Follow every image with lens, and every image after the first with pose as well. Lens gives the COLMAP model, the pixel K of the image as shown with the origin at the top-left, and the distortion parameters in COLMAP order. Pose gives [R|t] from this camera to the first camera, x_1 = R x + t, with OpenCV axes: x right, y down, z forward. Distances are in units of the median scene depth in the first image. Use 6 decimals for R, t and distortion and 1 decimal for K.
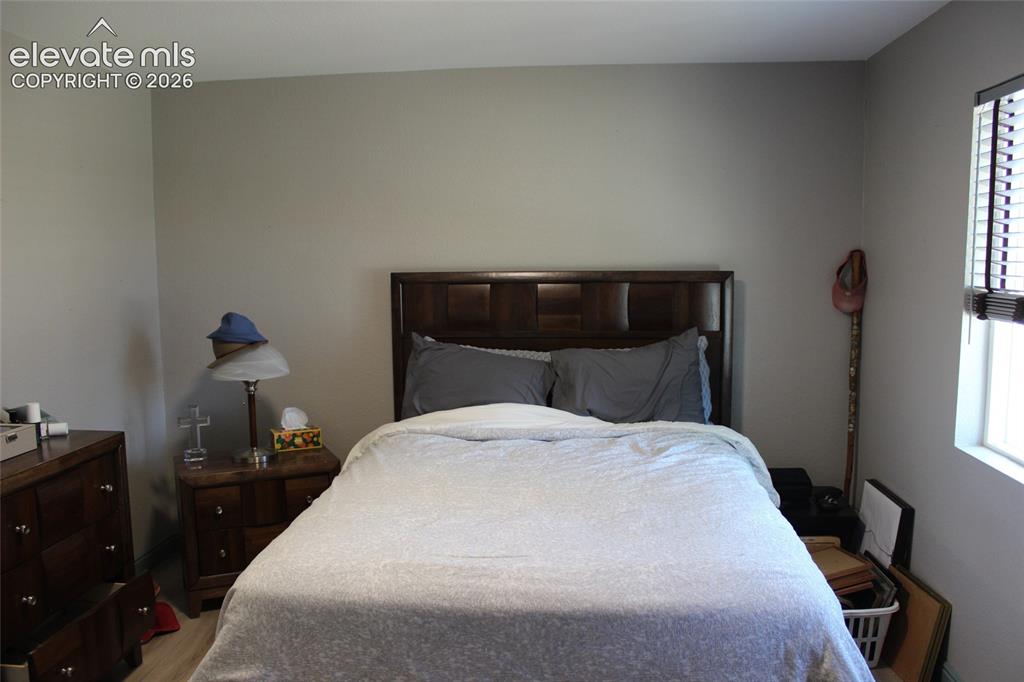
lens RADIAL K [[835.8, 0, 512.4], [0, 835.8, 362.3], [0, 0, 1]] dist [-0.165045, 0.141196]
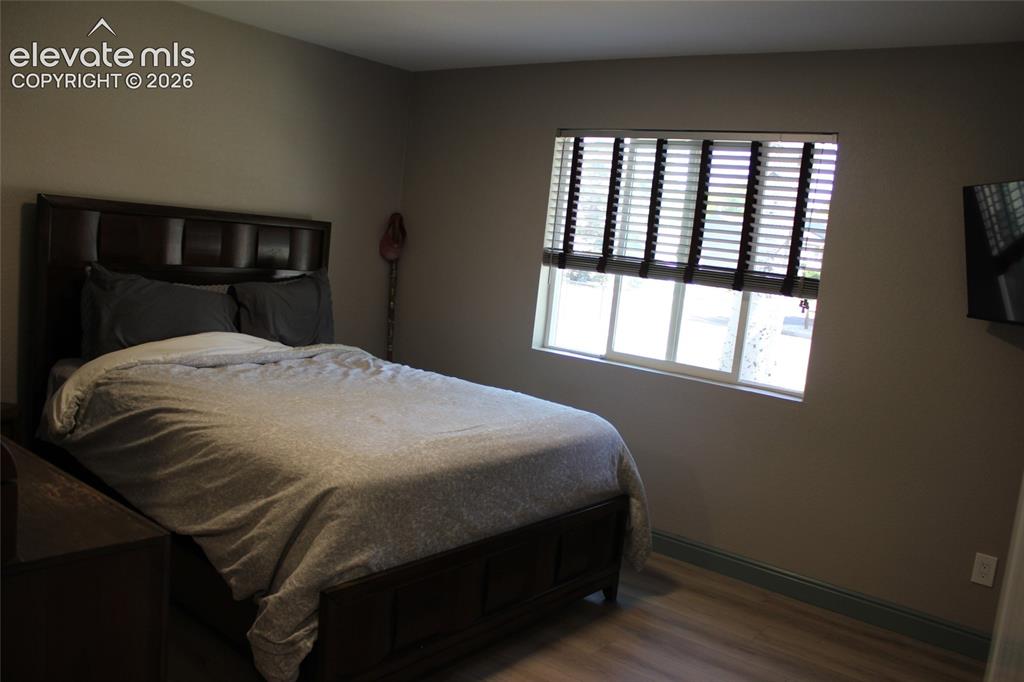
lens RADIAL K [[835.8, 0, 512.4], [0, 835.8, 362.3], [0, 0, 1]] dist [-0.165045, 0.141196]
pose [[0.539326, -0.051147, 0.840543, -0.710405], [0.003877, 0.998294, 0.058258, 0.029625], [-0.842088, -0.028161, 0.538604, 0.128901]]
